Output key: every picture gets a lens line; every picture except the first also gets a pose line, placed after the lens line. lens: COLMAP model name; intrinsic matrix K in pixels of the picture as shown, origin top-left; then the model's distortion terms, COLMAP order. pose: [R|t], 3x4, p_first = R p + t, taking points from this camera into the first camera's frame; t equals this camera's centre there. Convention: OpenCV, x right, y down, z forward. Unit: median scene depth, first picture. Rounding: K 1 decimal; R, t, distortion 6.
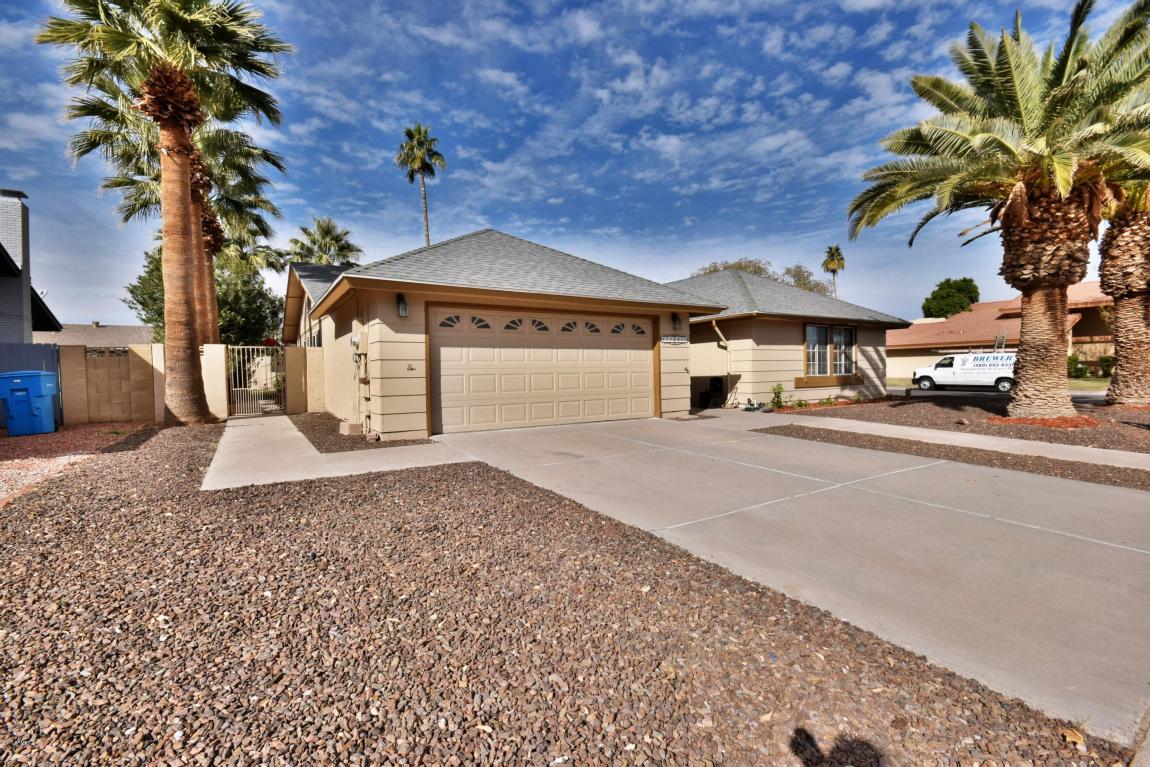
lens RADIAL K [[503.6, 0, 575.5], [0, 503.6, 384.5], [0, 0, 1]] dist [-0.004441, -0.003099]
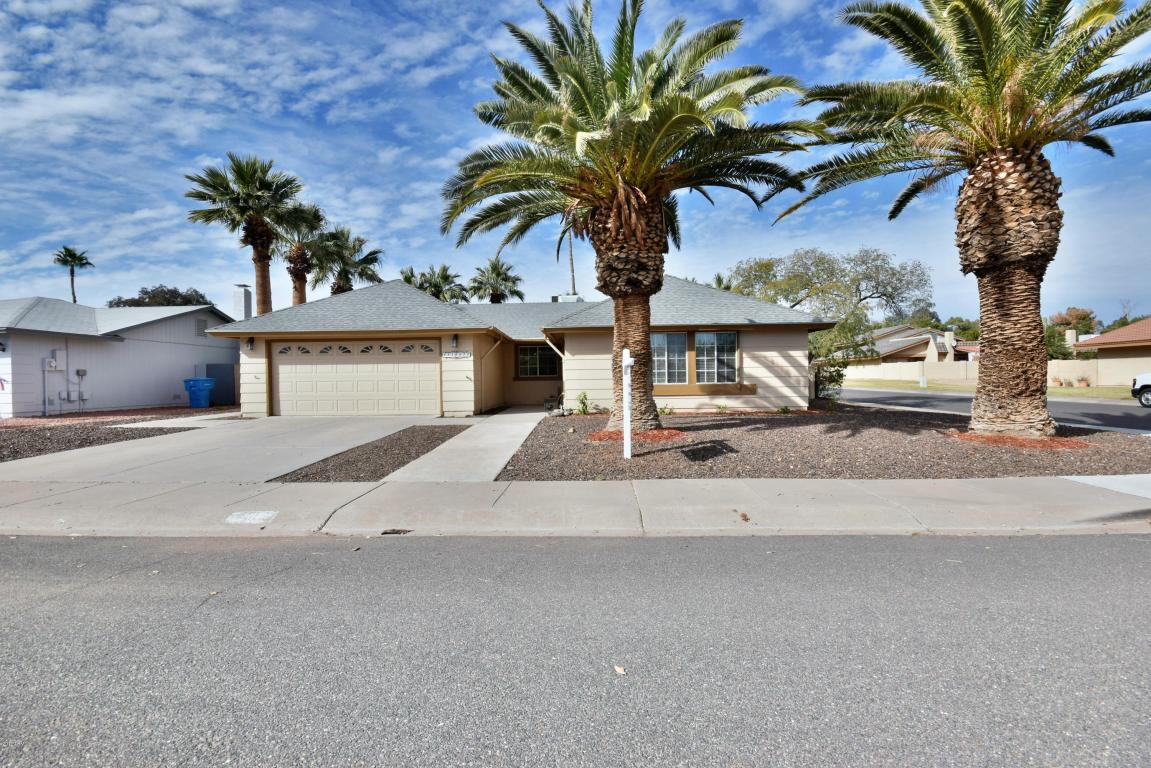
lens RADIAL K [[504.1, 0, 573.0], [0, 504.1, 378.6], [0, 0, 1]] dist [-0.004441, -0.003099]
pose [[0.820031, 0.006698, -0.572280, 1.072407], [-0.014806, 0.999845, -0.009513, -0.019220], [0.572128, 0.016274, 0.820003, 0.111890]]
